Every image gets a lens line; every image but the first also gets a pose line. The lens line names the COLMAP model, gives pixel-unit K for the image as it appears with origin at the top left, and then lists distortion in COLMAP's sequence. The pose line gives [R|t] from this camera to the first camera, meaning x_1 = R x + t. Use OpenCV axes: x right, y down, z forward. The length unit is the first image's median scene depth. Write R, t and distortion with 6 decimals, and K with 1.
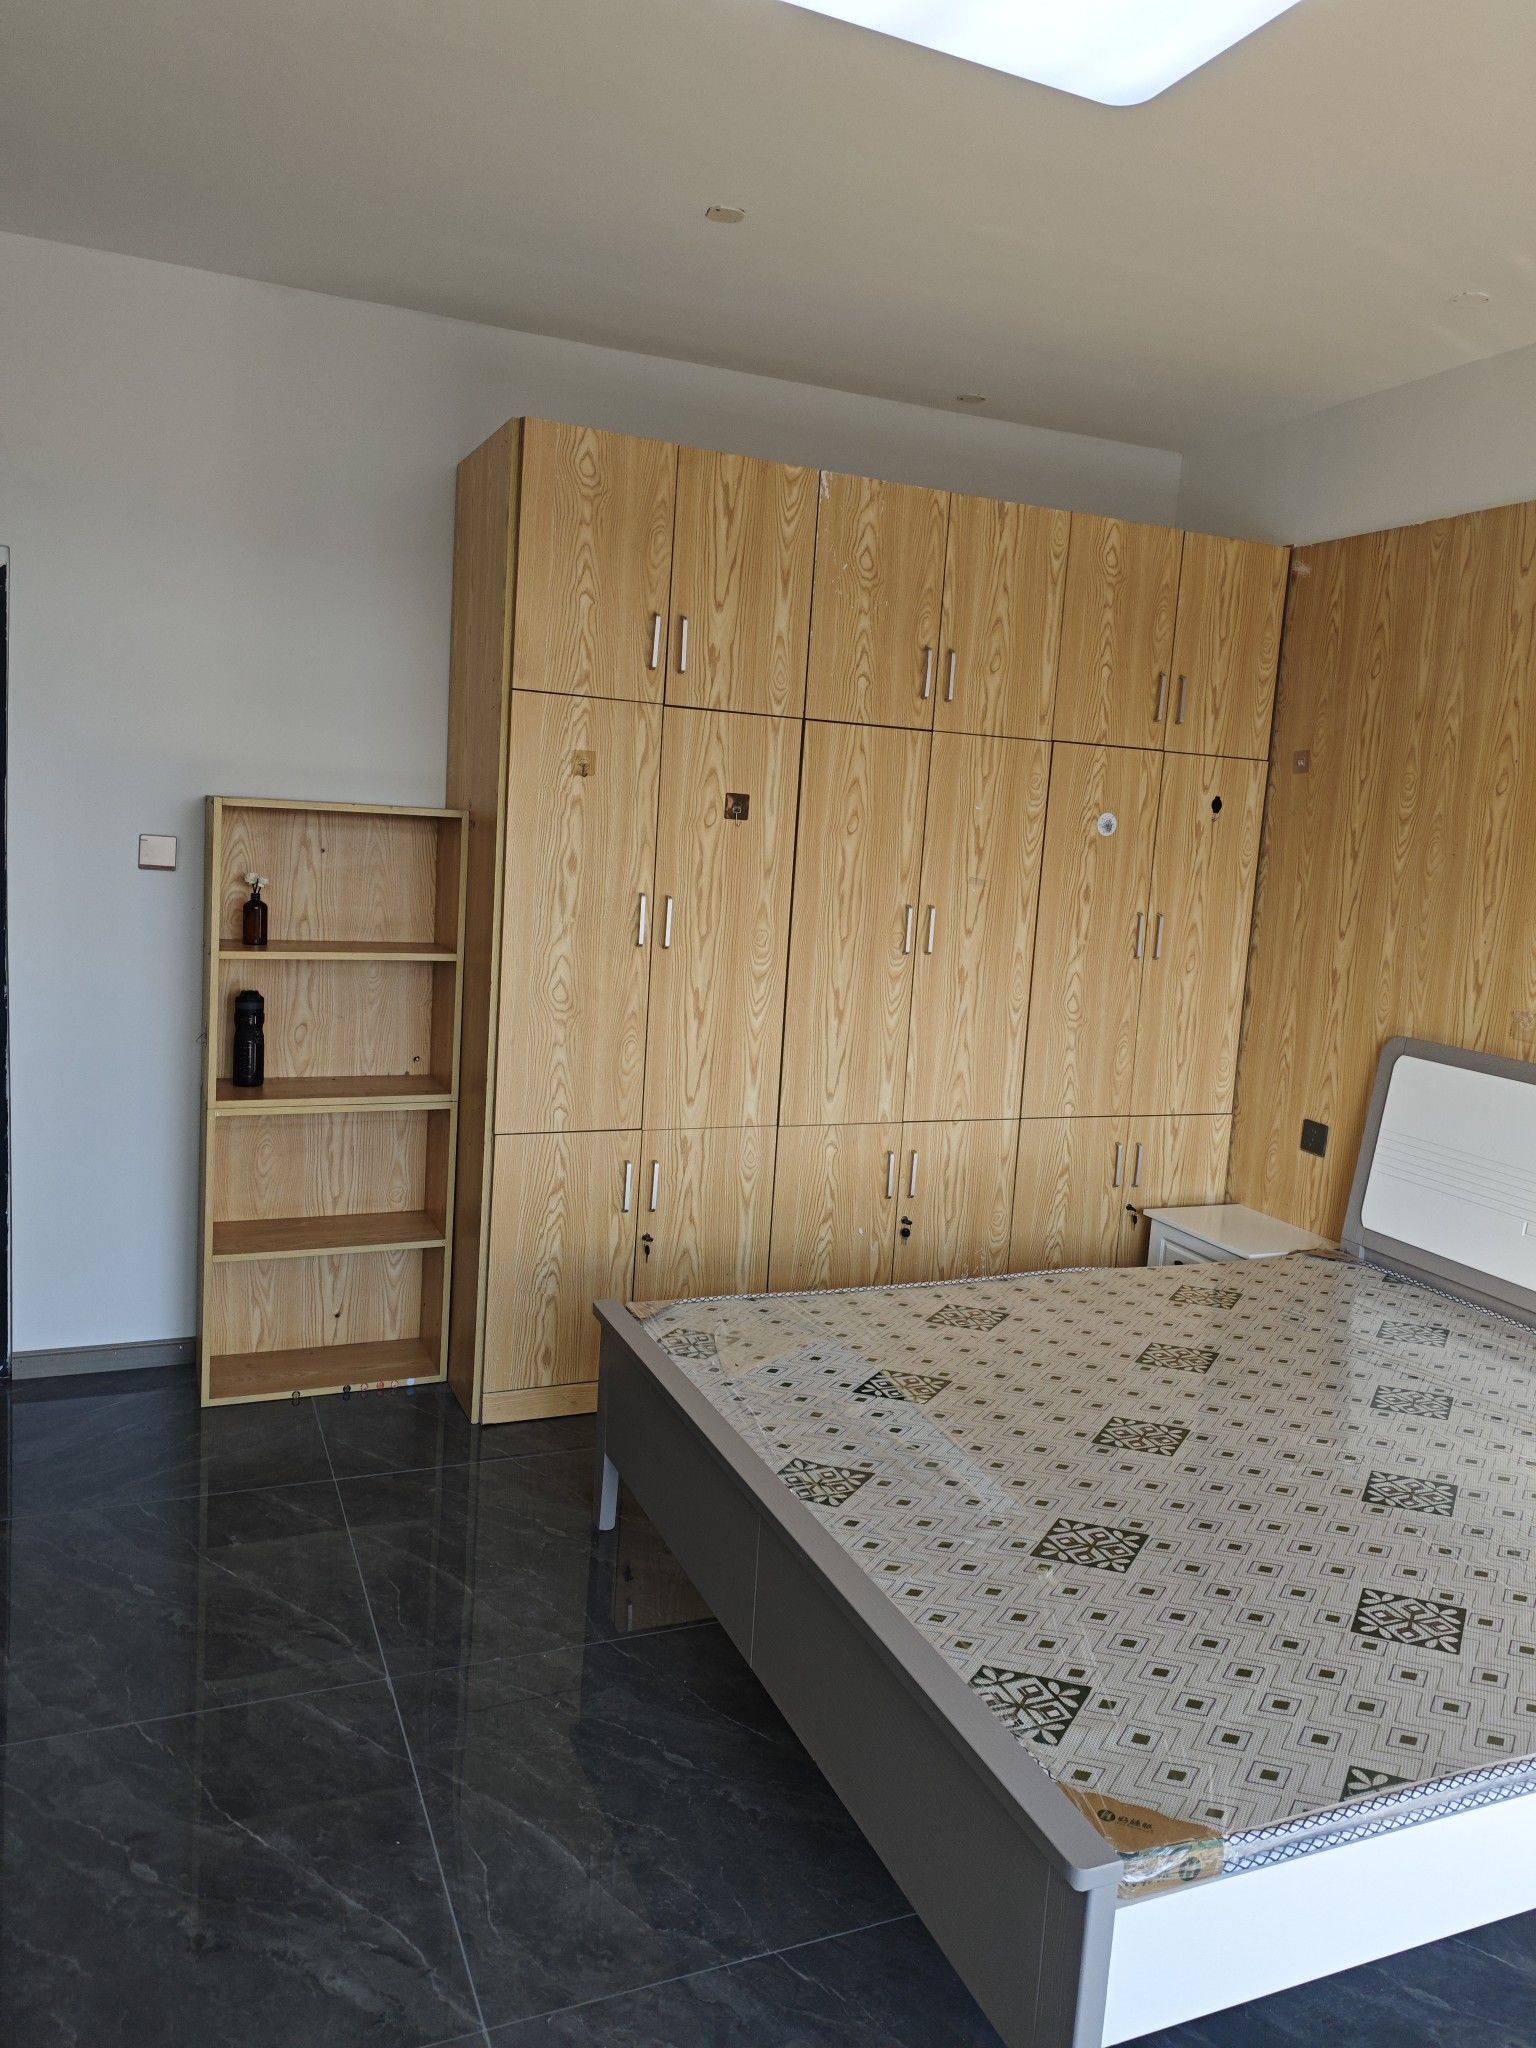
lens RADIAL K [[1482.9, 0, 775.8], [0, 1482.9, 1006.0], [0, 0, 1]] dist [0.049620, -0.048916]
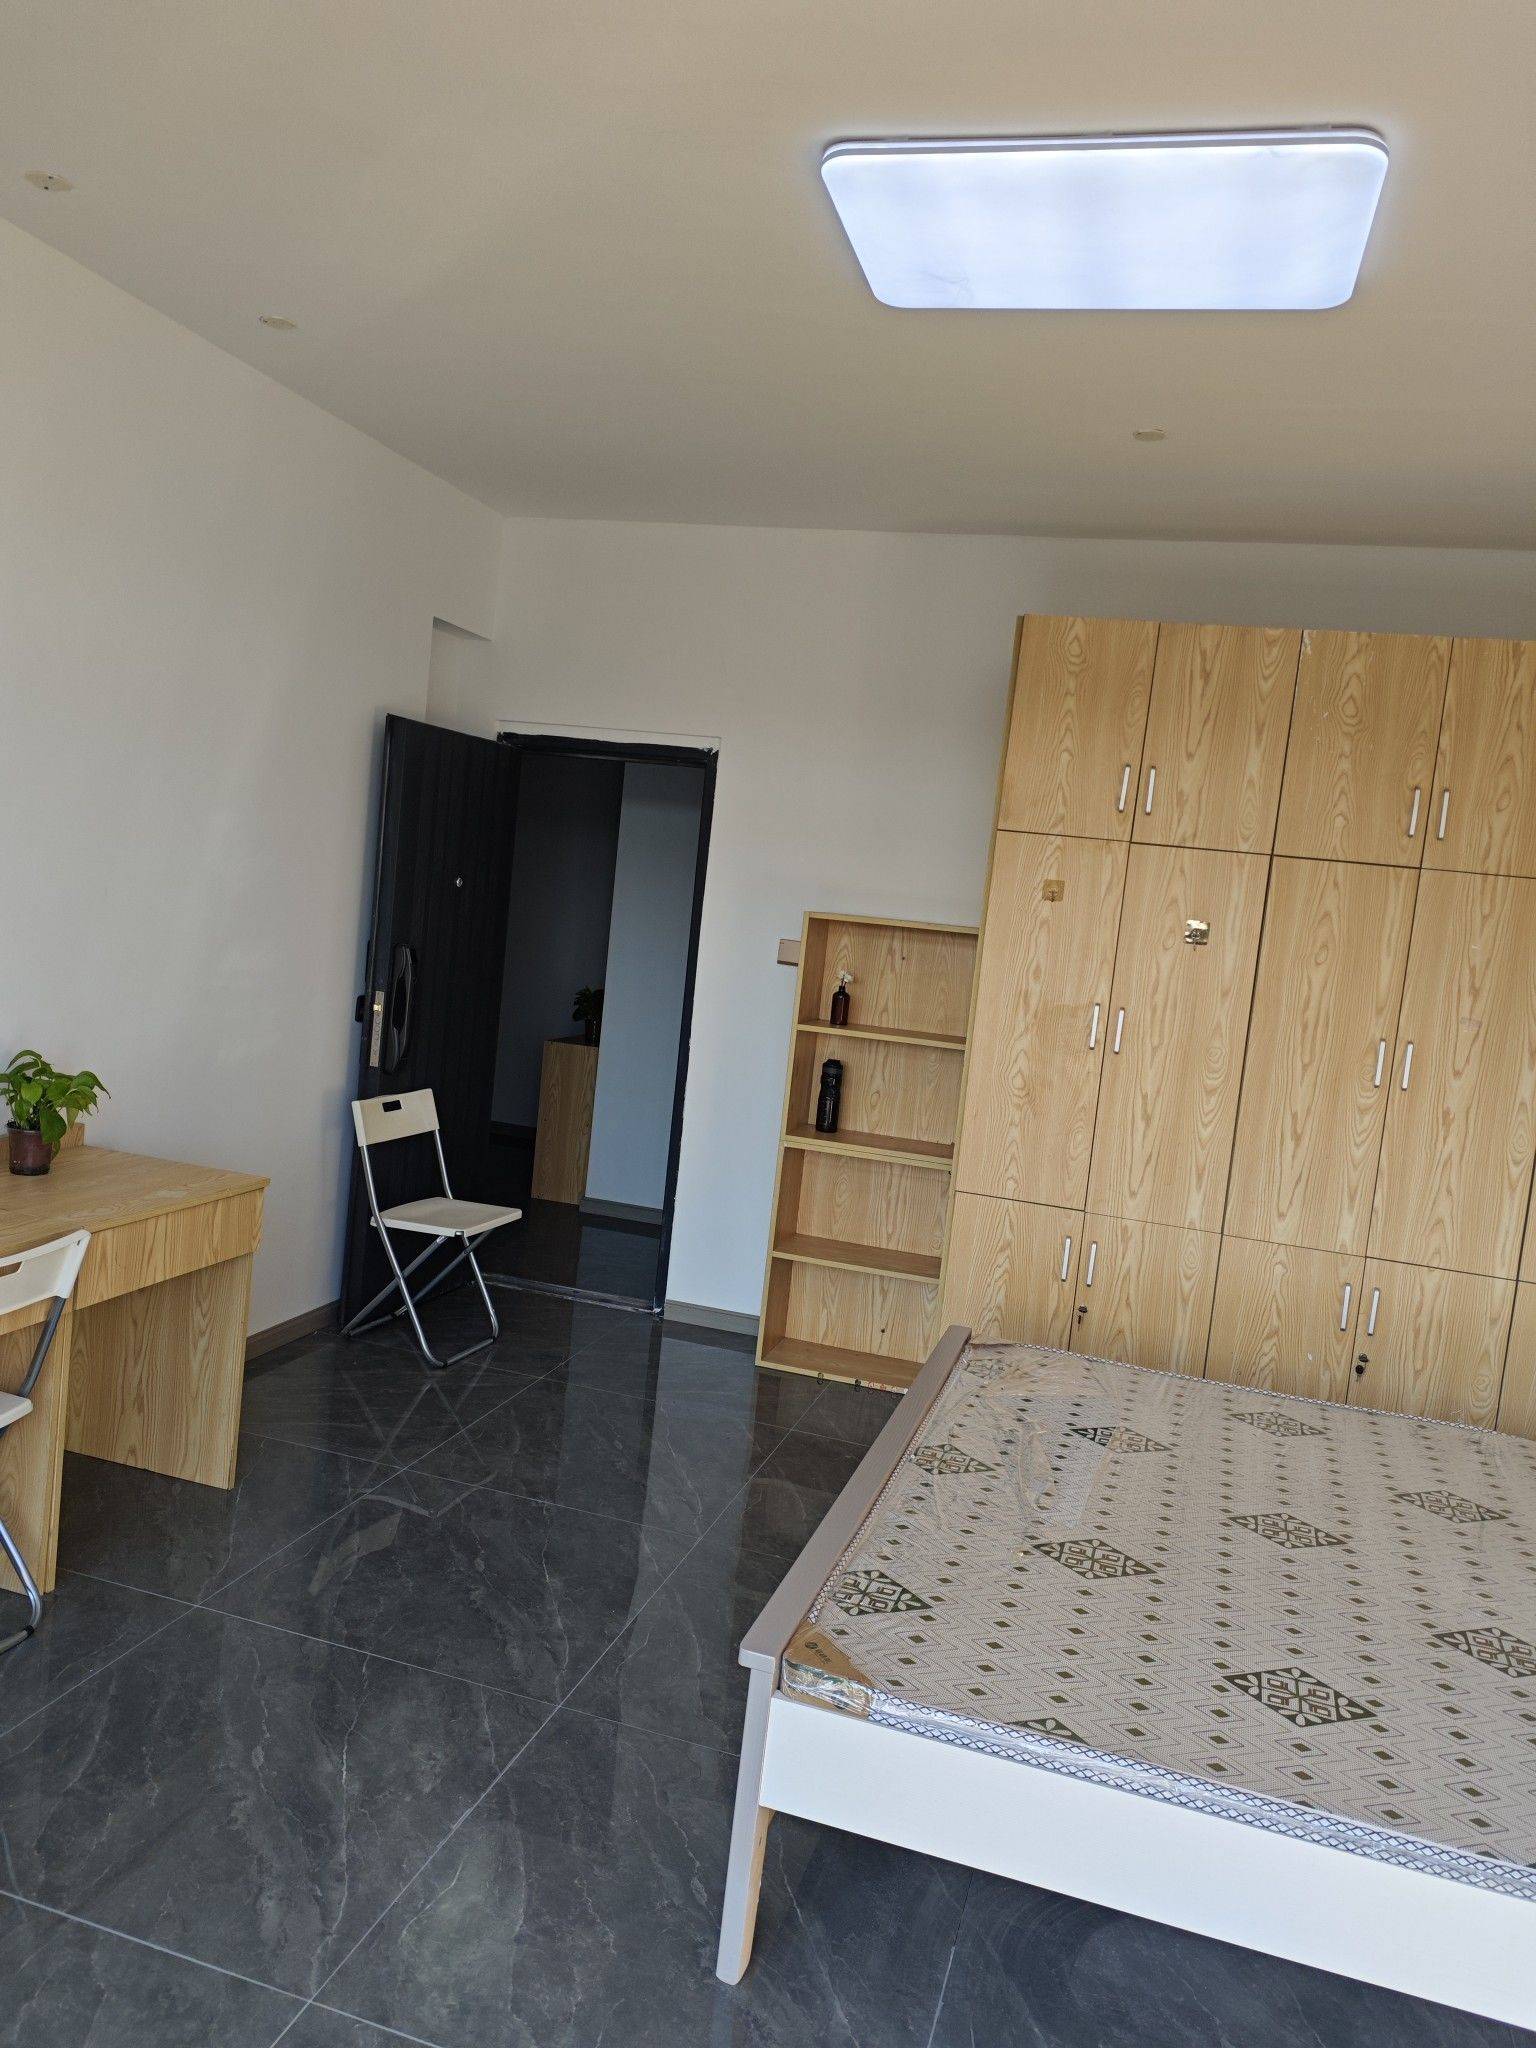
lens RADIAL K [[1482.9, 0, 767.1], [0, 1482.9, 1036.1], [0, 0, 1]] dist [0.049620, -0.048916]
pose [[0.765104, 0.081153, -0.638772, 0.432797], [-0.138864, 0.989478, -0.040620, 0.030138], [0.628754, 0.119781, 0.768323, -0.042957]]
